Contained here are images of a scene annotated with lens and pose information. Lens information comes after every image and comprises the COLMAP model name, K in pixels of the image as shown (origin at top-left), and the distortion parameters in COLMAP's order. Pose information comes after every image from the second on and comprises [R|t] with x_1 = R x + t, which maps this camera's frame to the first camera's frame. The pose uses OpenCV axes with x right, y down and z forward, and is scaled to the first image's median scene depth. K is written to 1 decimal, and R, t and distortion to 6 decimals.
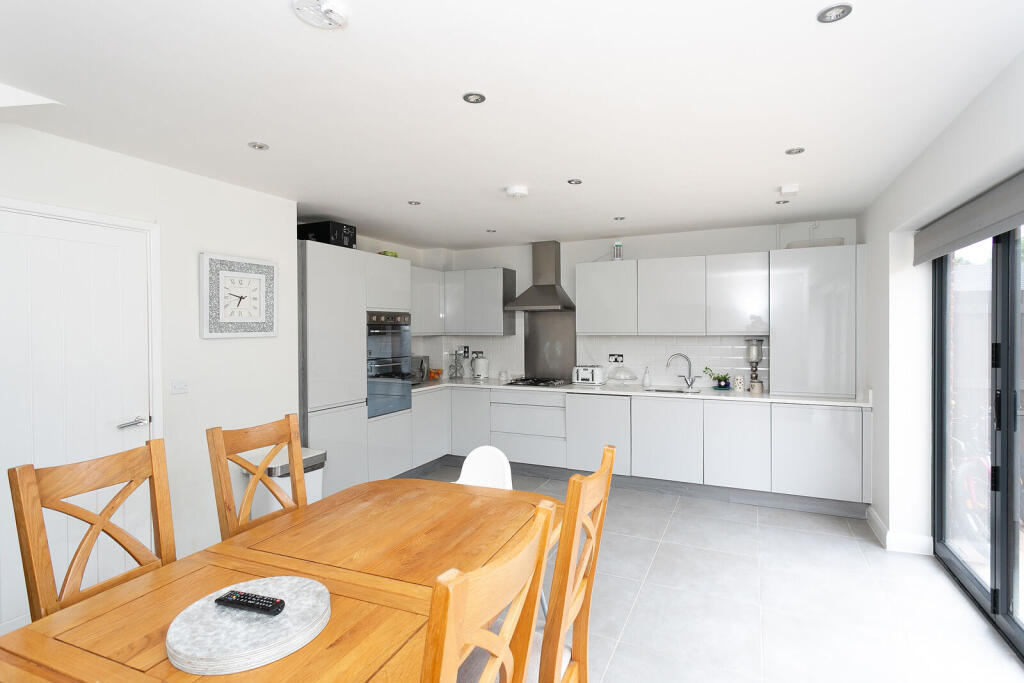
lens RADIAL K [[484.3, 0, 510.0], [0, 484.3, 335.6], [0, 0, 1]] dist [-0.005246, -0.000293]
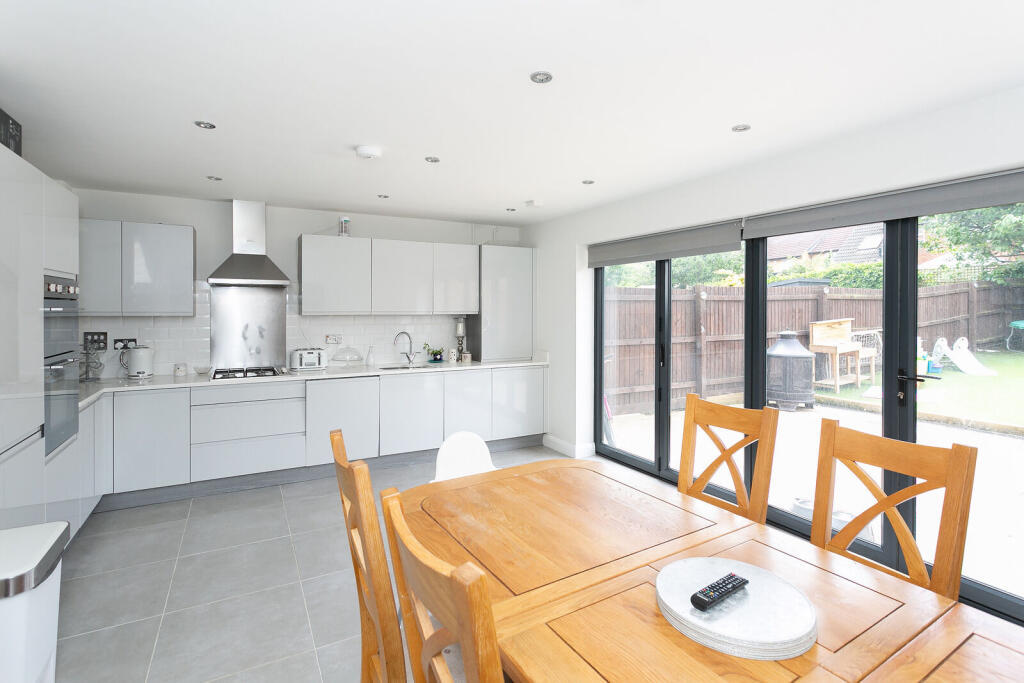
lens RADIAL K [[484.3, 0, 515.8], [0, 484.3, 315.9], [0, 0, 1]] dist [-0.005246, -0.000293]
pose [[0.608420, -0.005844, 0.793594, -0.345058], [0.005076, 0.999981, 0.003472, -0.000077], [-0.793599, 0.001916, 0.608438, 0.163378]]
